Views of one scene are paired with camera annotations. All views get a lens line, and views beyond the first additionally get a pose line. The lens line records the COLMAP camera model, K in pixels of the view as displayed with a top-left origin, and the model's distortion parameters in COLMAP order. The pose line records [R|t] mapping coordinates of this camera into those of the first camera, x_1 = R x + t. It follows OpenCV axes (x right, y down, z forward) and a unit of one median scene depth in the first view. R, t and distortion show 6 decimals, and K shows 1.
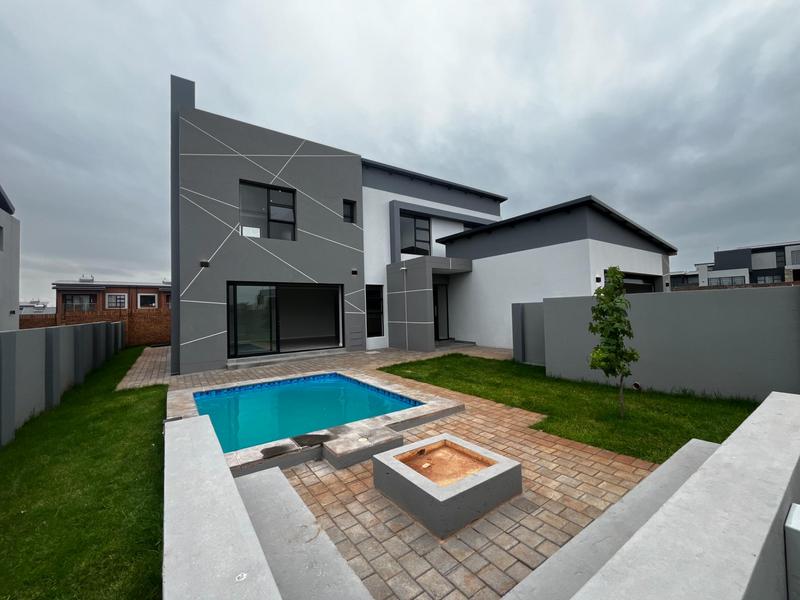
lens RADIAL K [[326.3, 0, 400.0], [0, 326.3, 300.0], [0, 0, 1]] dist [-0.002101, -0.000172]
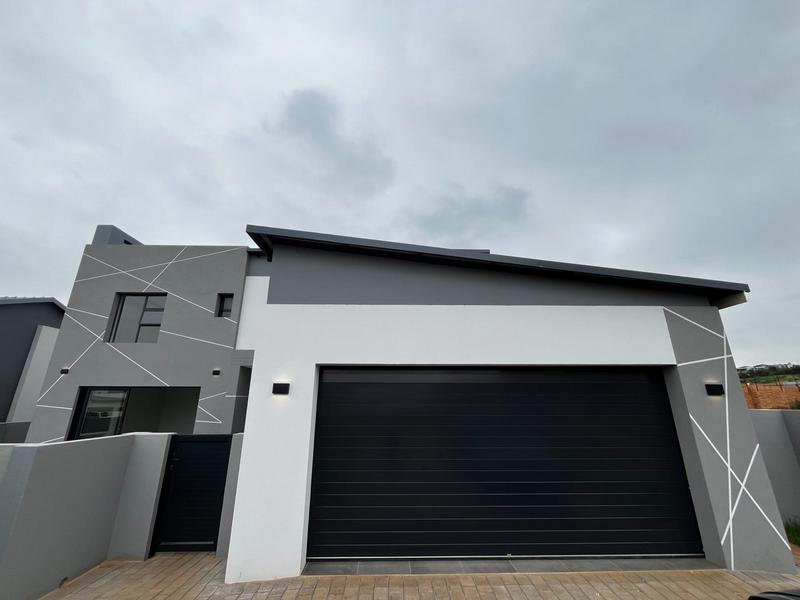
lens RADIAL K [[326.3, 0, 400.0], [0, 326.3, 300.0], [0, 0, 1]] dist [-0.002101, -0.000172]
pose [[0.828335, -0.140152, -0.542420, 0.910026], [-0.004765, 0.966405, -0.256979, -0.059936], [0.560213, 0.215449, 0.799839, 0.641646]]
